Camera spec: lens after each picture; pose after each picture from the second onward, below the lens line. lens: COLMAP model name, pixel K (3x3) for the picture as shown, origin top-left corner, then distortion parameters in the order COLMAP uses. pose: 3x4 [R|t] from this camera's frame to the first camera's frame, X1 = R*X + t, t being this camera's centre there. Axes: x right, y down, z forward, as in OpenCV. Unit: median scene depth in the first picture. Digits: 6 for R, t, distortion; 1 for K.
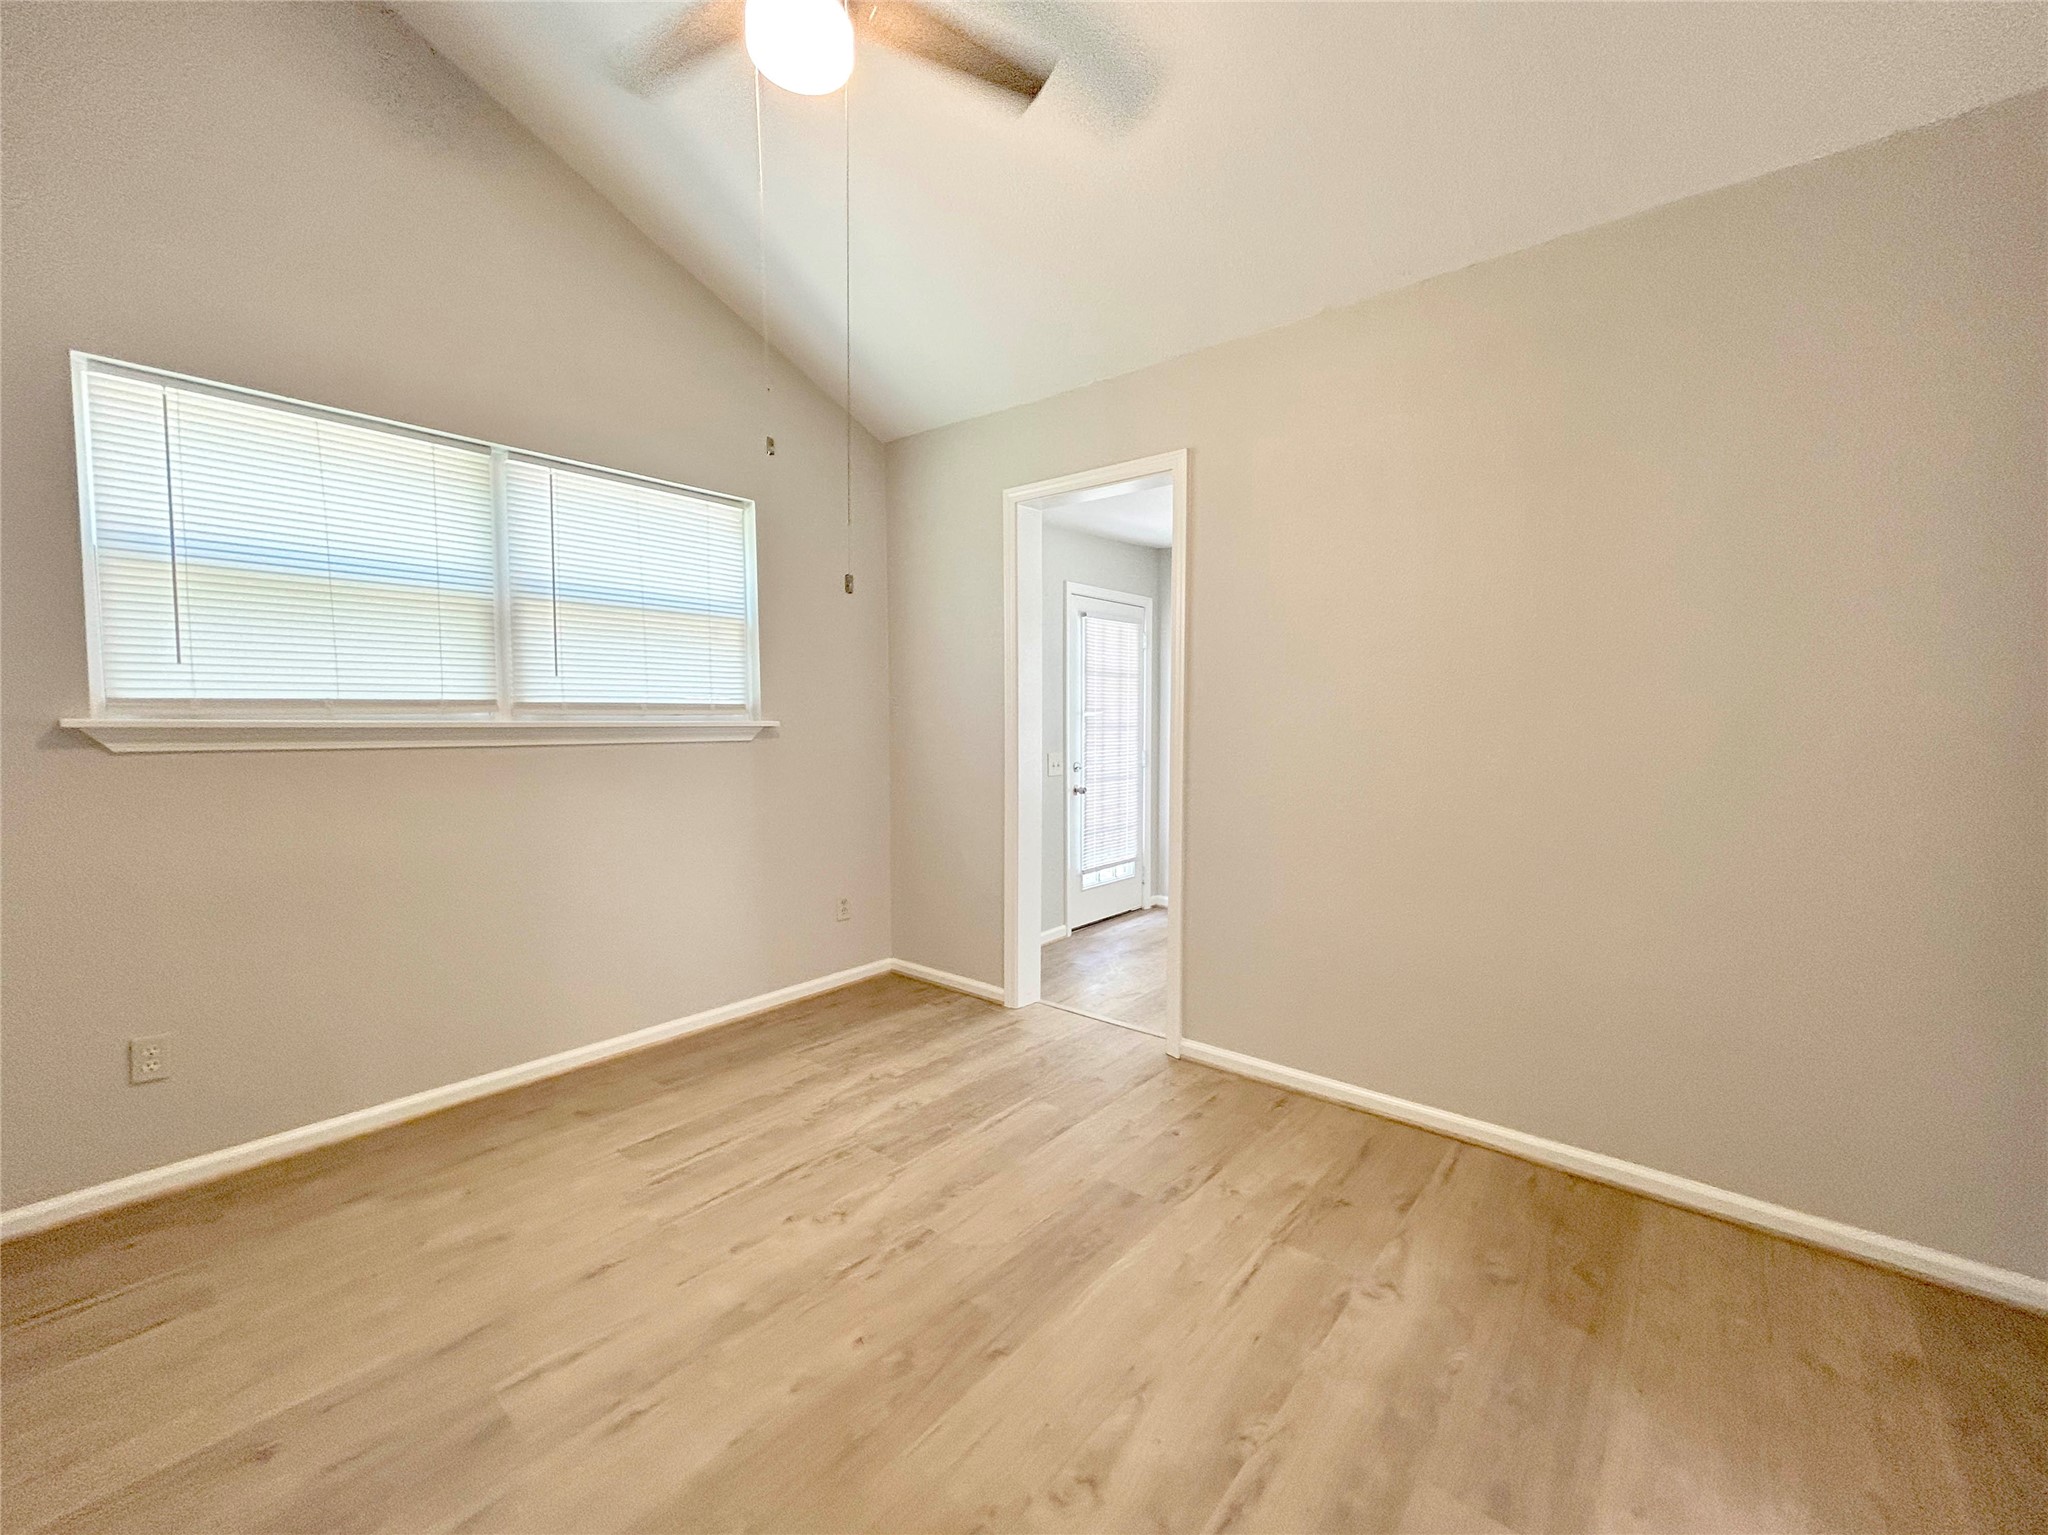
lens RADIAL K [[928.4, 0, 1076.2], [0, 928.4, 769.6], [0, 0, 1]] dist [0.006819, 0.000268]
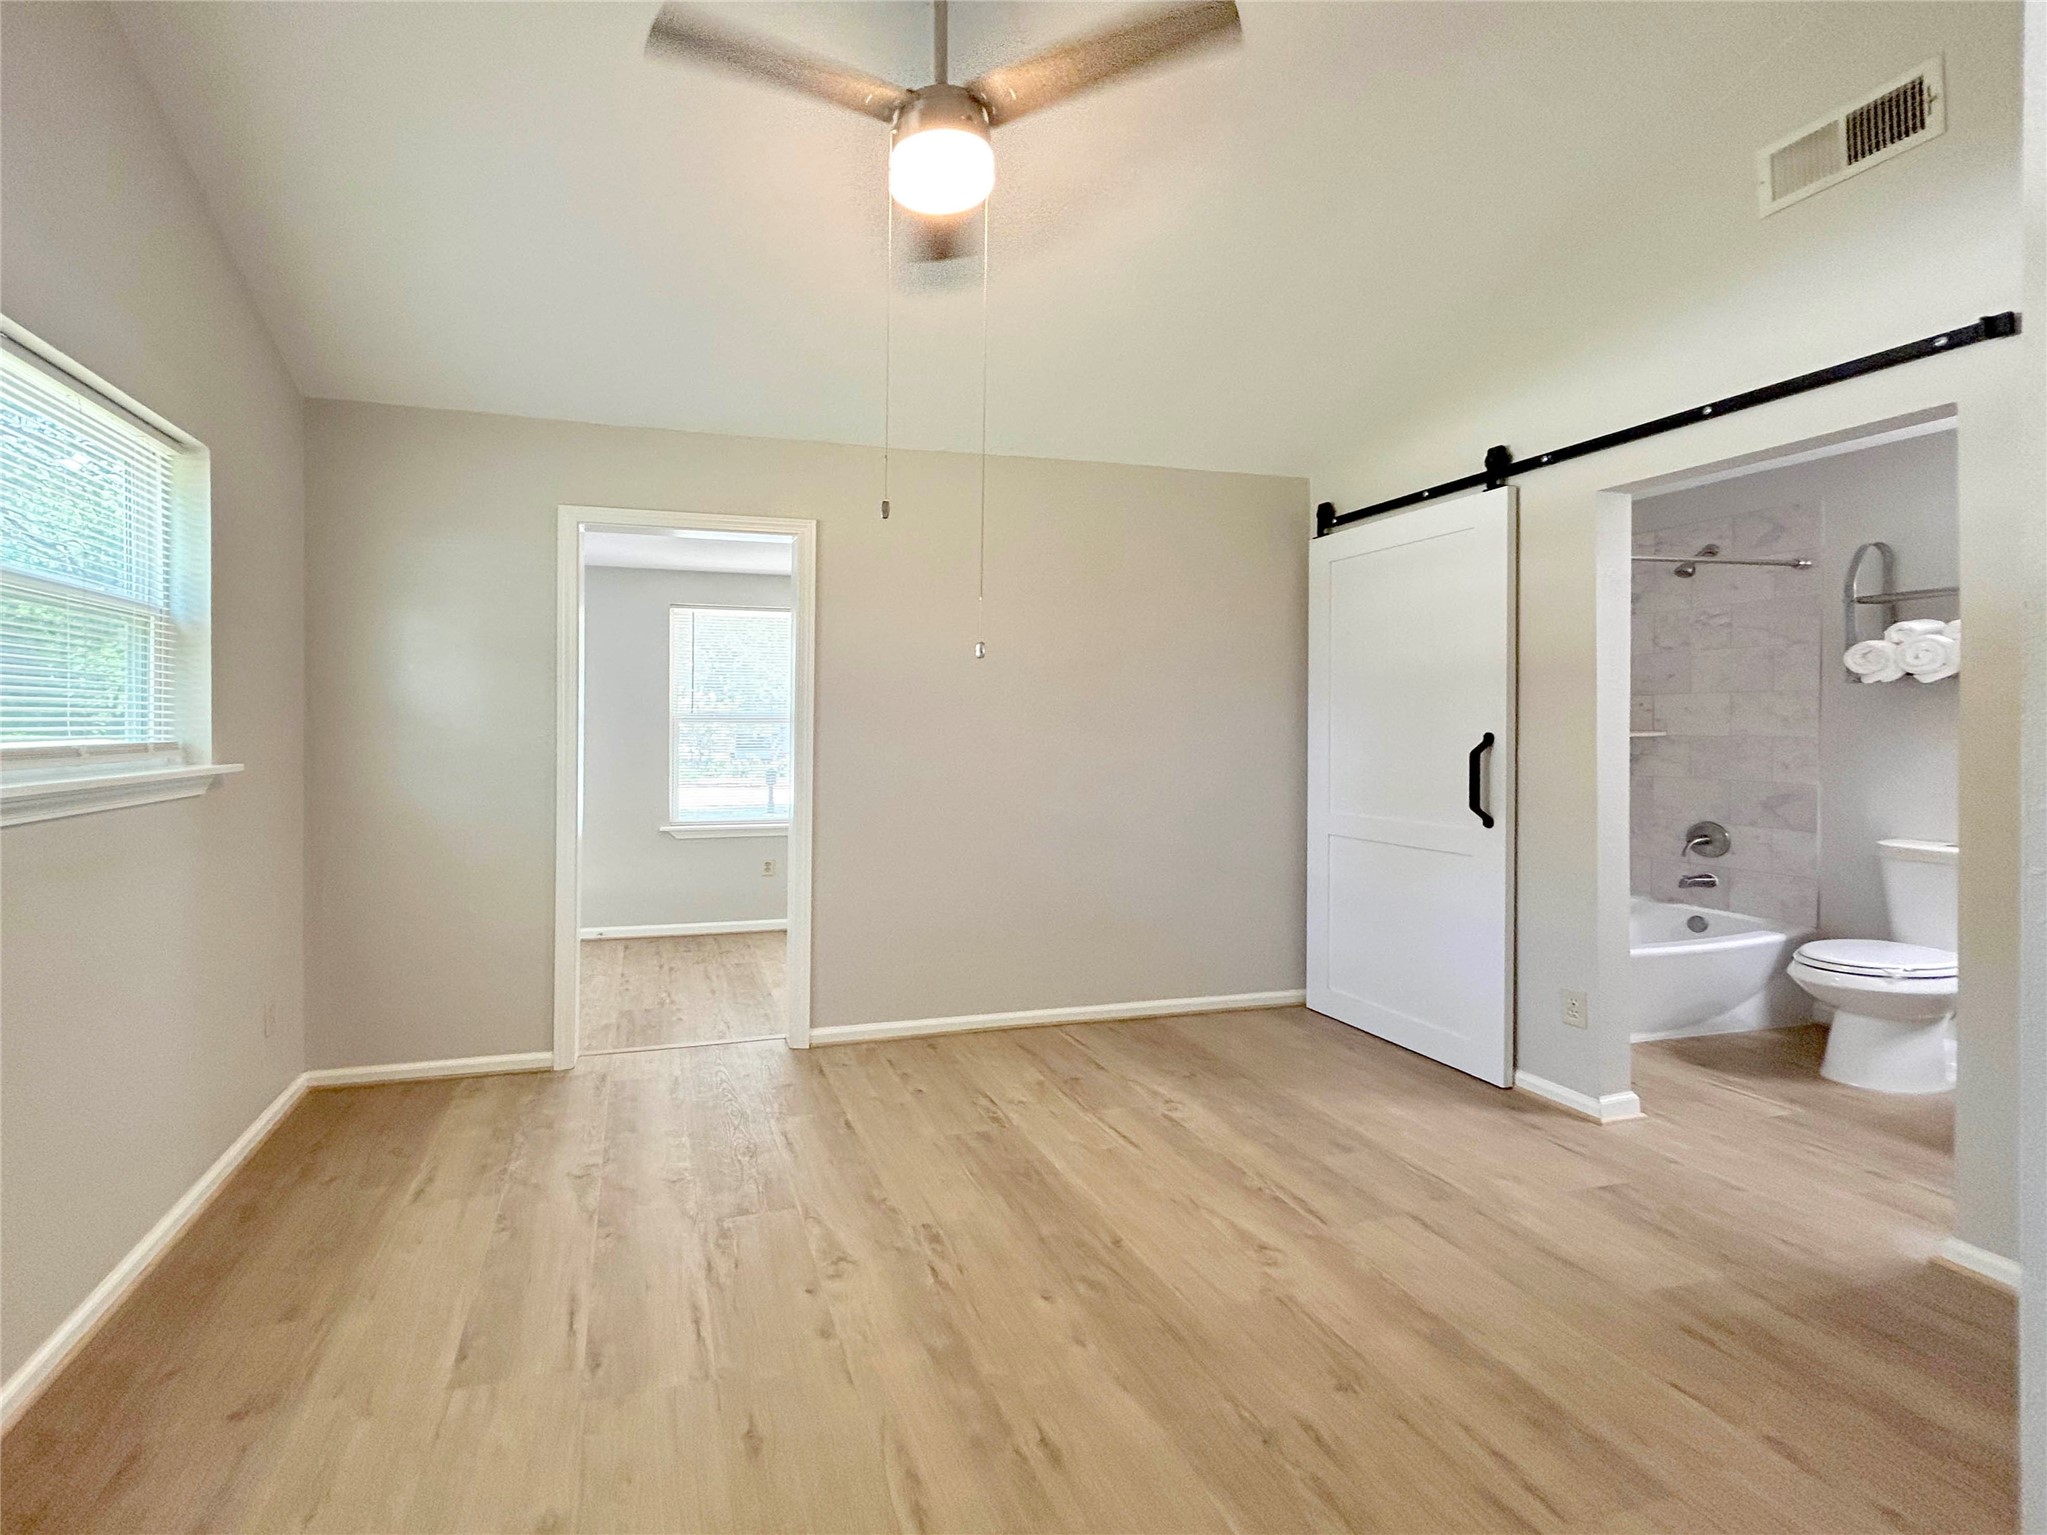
lens RADIAL K [[804.0, 0, 1027.2], [0, 804.0, 740.8], [0, 0, 1]] dist [0.015105, -0.000155]
pose [[0.584910, -0.010258, 0.811034, -0.700143], [0.045101, 0.998784, -0.019894, -0.040339], [-0.809844, 0.048214, 0.584661, 0.260373]]
